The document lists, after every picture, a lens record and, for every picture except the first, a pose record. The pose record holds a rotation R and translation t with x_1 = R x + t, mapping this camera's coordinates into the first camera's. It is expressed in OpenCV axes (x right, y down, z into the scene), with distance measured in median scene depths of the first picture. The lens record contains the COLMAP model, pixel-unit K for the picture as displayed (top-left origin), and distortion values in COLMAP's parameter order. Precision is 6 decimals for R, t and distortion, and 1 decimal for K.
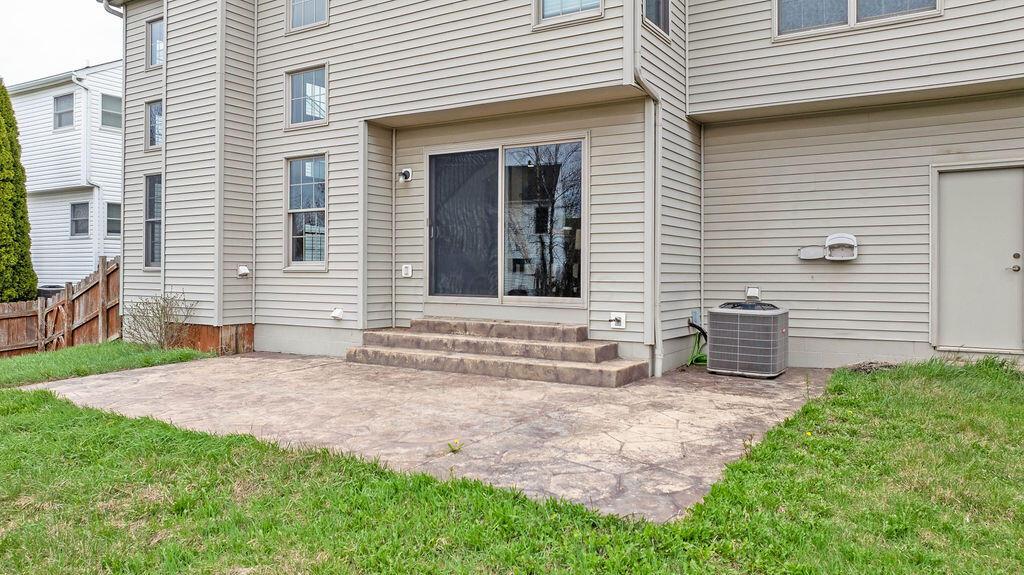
lens RADIAL K [[739.8, 0, 496.8], [0, 739.8, 270.8], [0, 0, 1]] dist [-0.037430, 0.041534]
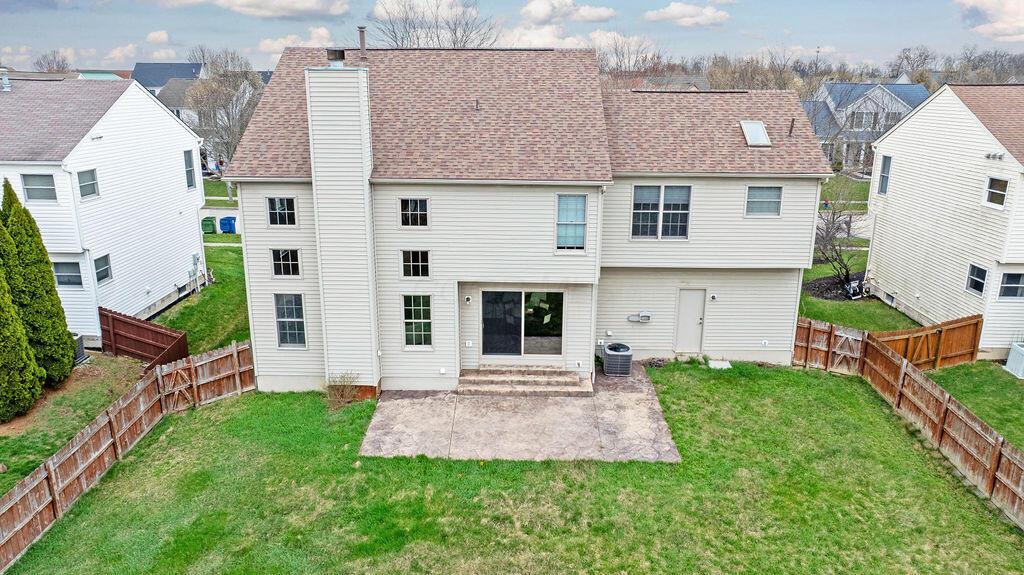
lens RADIAL K [[739.8, 0, 520.8], [0, 739.8, 285.0], [0, 0, 1]] dist [-0.037430, 0.041534]
pose [[0.845587, -0.137806, 0.515745, -1.132755], [-0.007748, 0.962837, 0.269972, -0.778810], [-0.533782, -0.232281, 0.813094, -0.774351]]
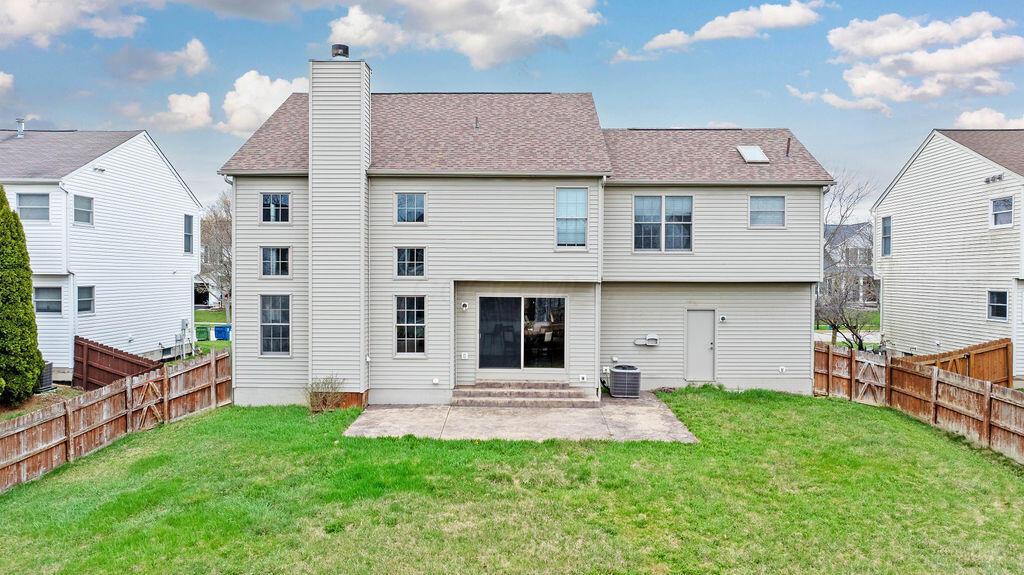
lens RADIAL K [[739.8, 0, 520.3], [0, 739.8, 277.2], [0, 0, 1]] dist [-0.037430, 0.041534]
pose [[0.846455, -0.001719, 0.532458, -1.113929], [-0.003431, 0.999956, 0.008684, -0.241302], [-0.532450, -0.009178, 0.846412, -0.759840]]
